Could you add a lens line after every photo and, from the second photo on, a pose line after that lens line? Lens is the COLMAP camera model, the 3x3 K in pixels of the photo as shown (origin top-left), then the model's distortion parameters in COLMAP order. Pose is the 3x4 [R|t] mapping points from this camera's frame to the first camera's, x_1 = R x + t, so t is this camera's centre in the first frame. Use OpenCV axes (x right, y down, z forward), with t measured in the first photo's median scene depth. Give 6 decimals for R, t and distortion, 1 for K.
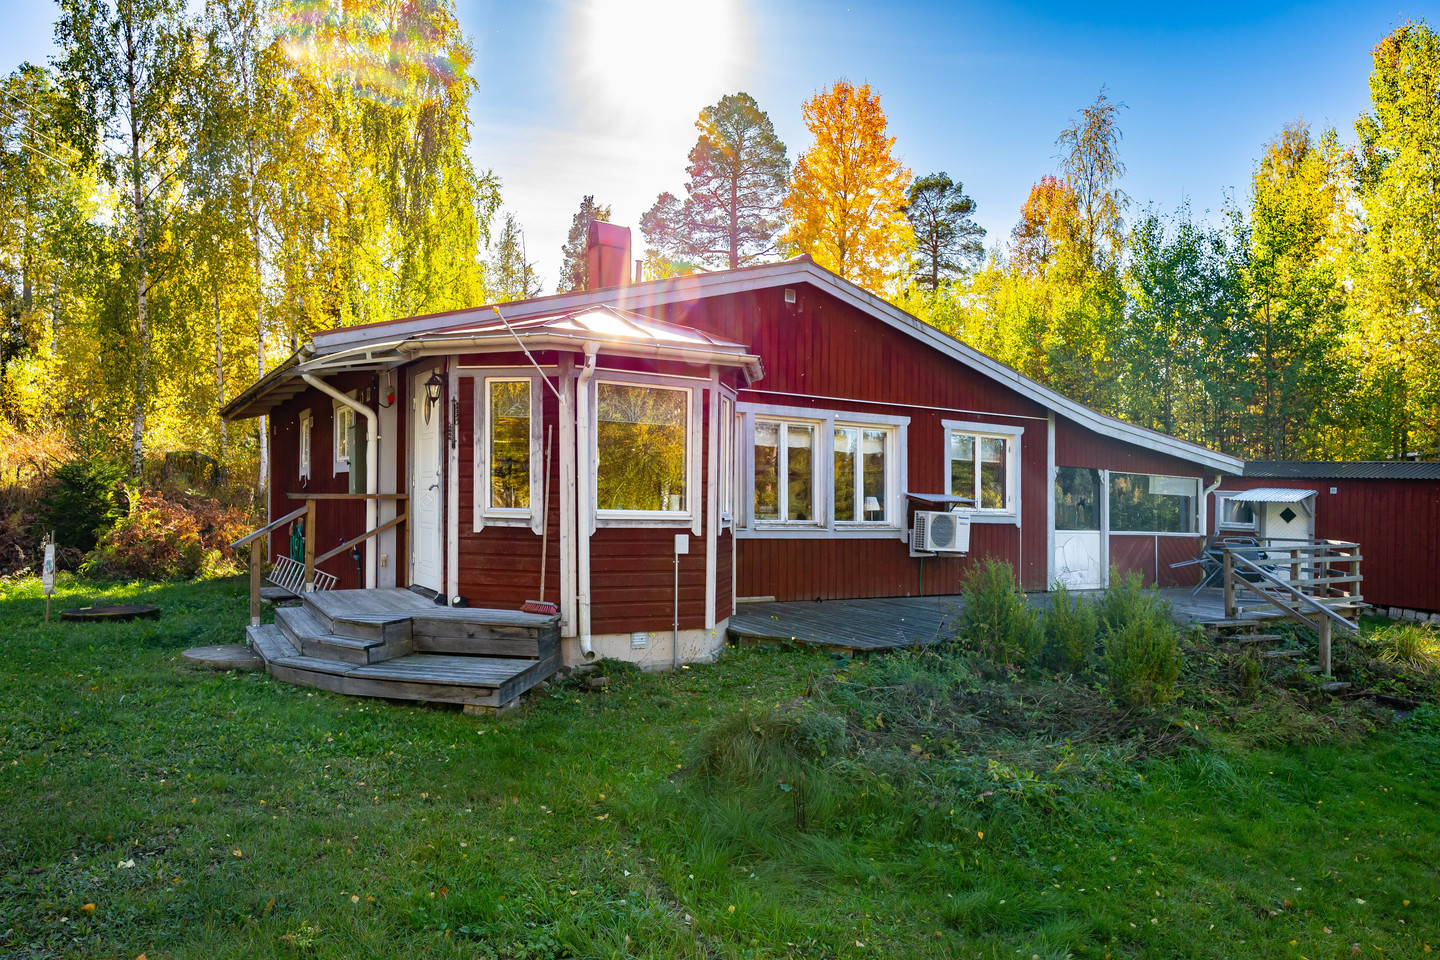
lens RADIAL K [[974.8, 0, 720.0], [0, 974.8, 480.0], [0, 0, 1]] dist [0.003870, 0.000474]
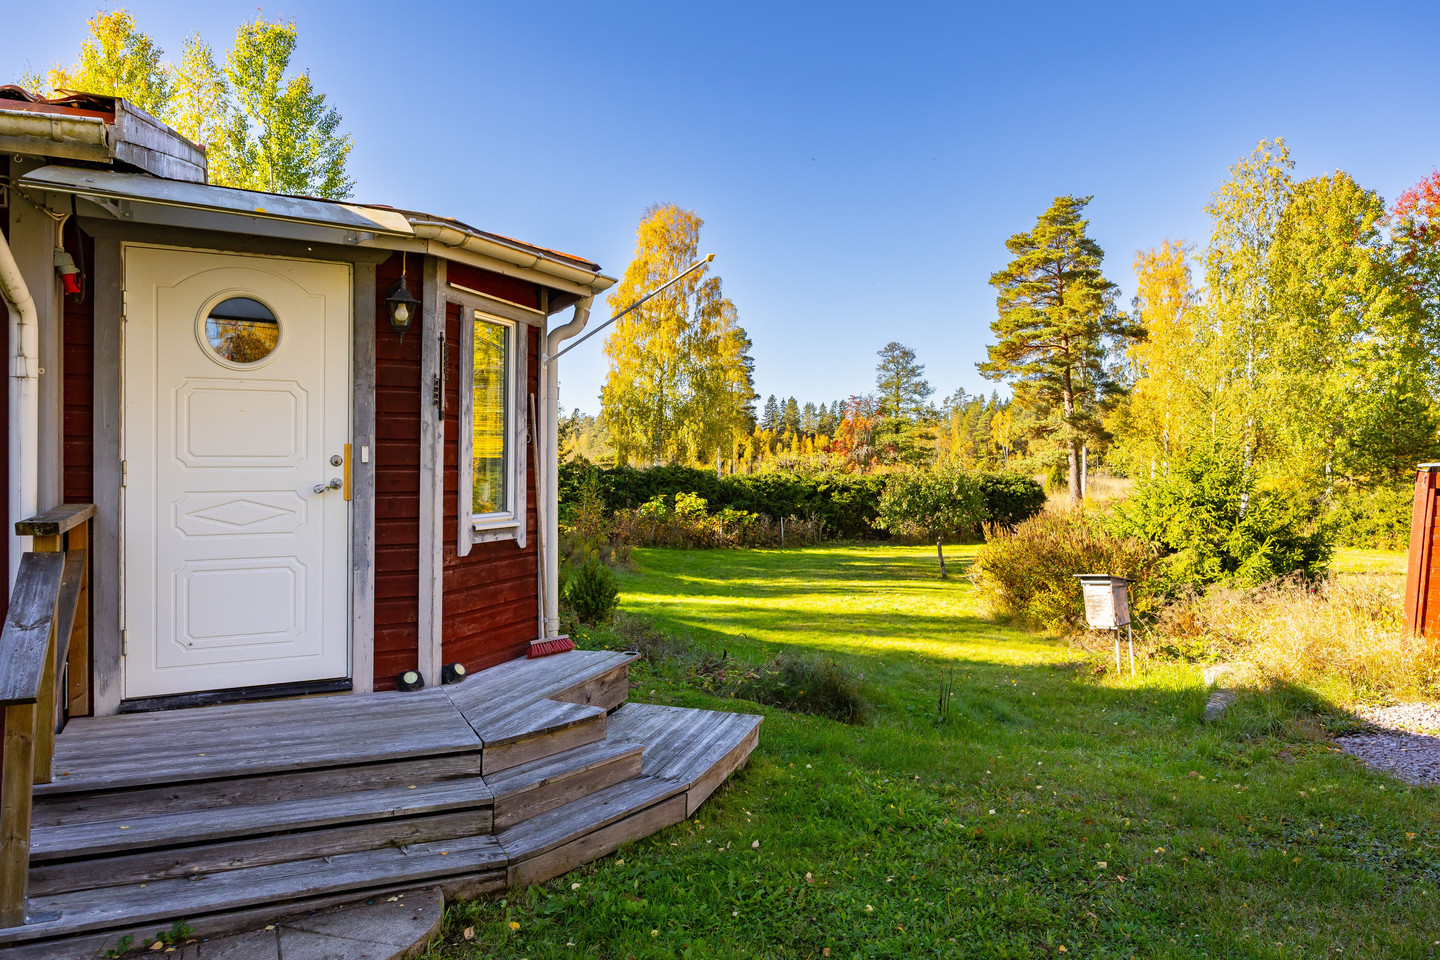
lens RADIAL K [[947.7, 0, 794.5], [0, 947.7, 481.5], [0, 0, 1]] dist [-0.001840, -0.001441]
pose [[0.125796, -0.037449, 0.991349, -0.587171], [-0.021872, 0.998940, 0.040511, -0.016468], [-0.991815, -0.026779, 0.124844, 0.509717]]
